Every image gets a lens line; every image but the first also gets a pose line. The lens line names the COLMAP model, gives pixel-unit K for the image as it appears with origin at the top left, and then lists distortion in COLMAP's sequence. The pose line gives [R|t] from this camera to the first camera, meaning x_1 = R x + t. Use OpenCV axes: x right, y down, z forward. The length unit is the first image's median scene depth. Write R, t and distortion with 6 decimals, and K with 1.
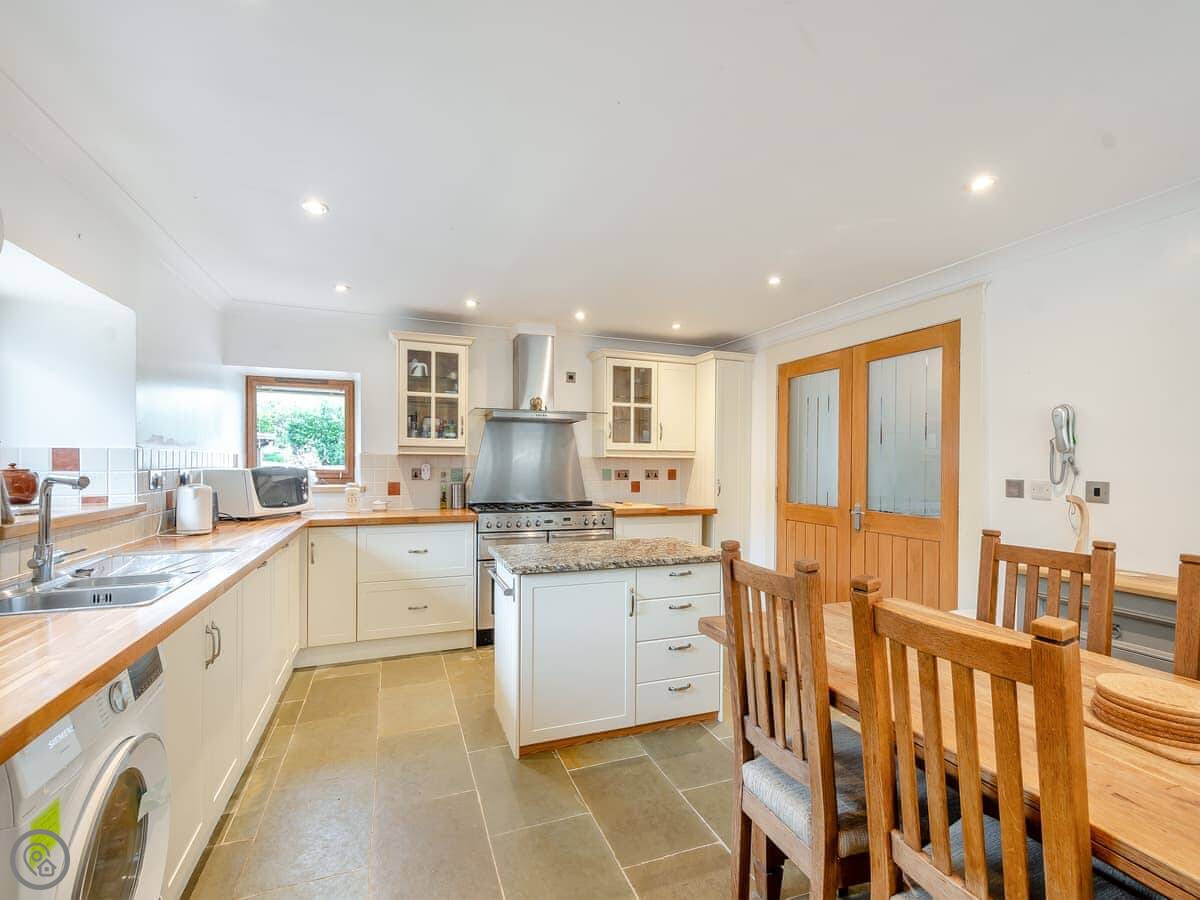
lens RADIAL K [[526.3, 0, 603.7], [0, 526.3, 460.3], [0, 0, 1]] dist [-0.005401, -0.000212]
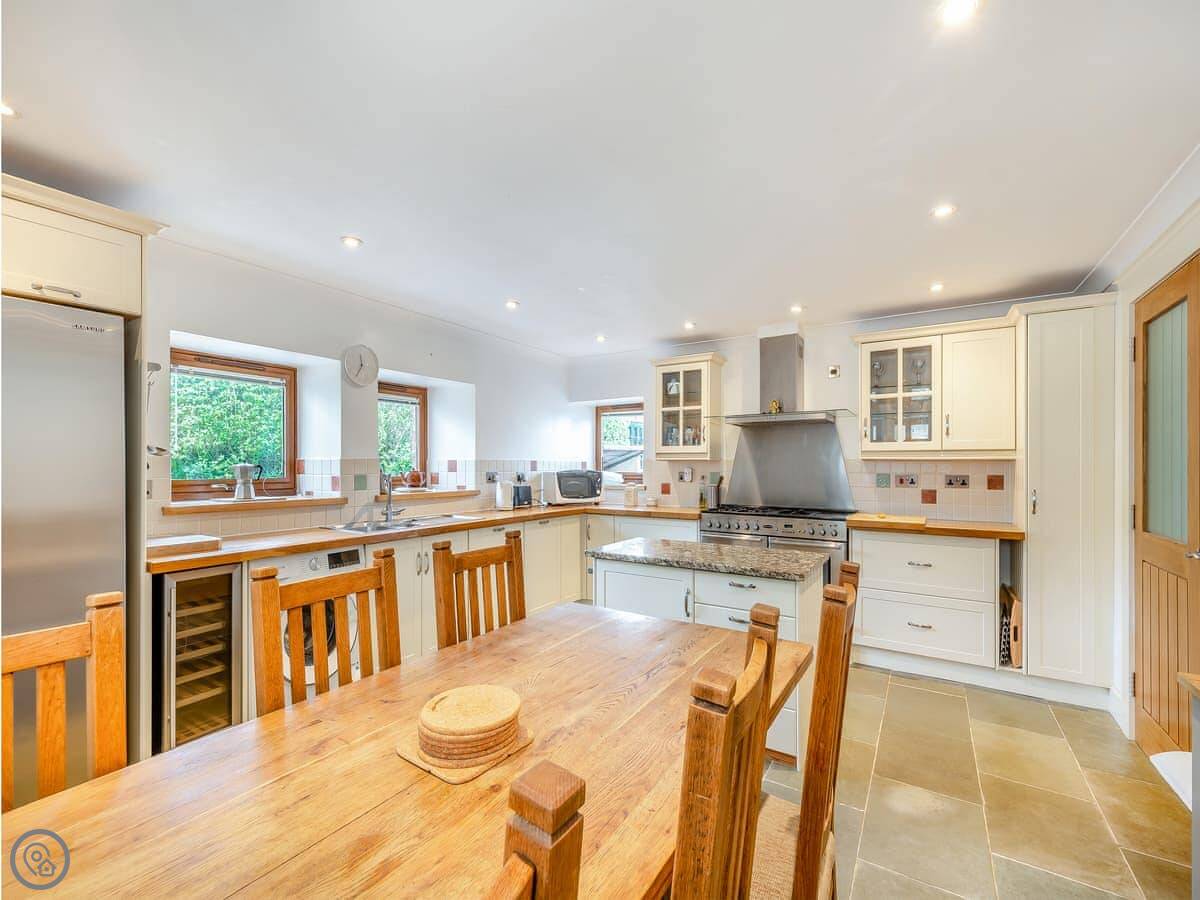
lens RADIAL K [[526.3, 0, 600.9], [0, 526.3, 453.6], [0, 0, 1]] dist [-0.005401, -0.000212]
pose [[0.592633, -0.025832, -0.805059, 0.475241], [0.006113, 0.999601, -0.027574, 0.005919], [0.805450, 0.011420, 0.592554, 0.162867]]
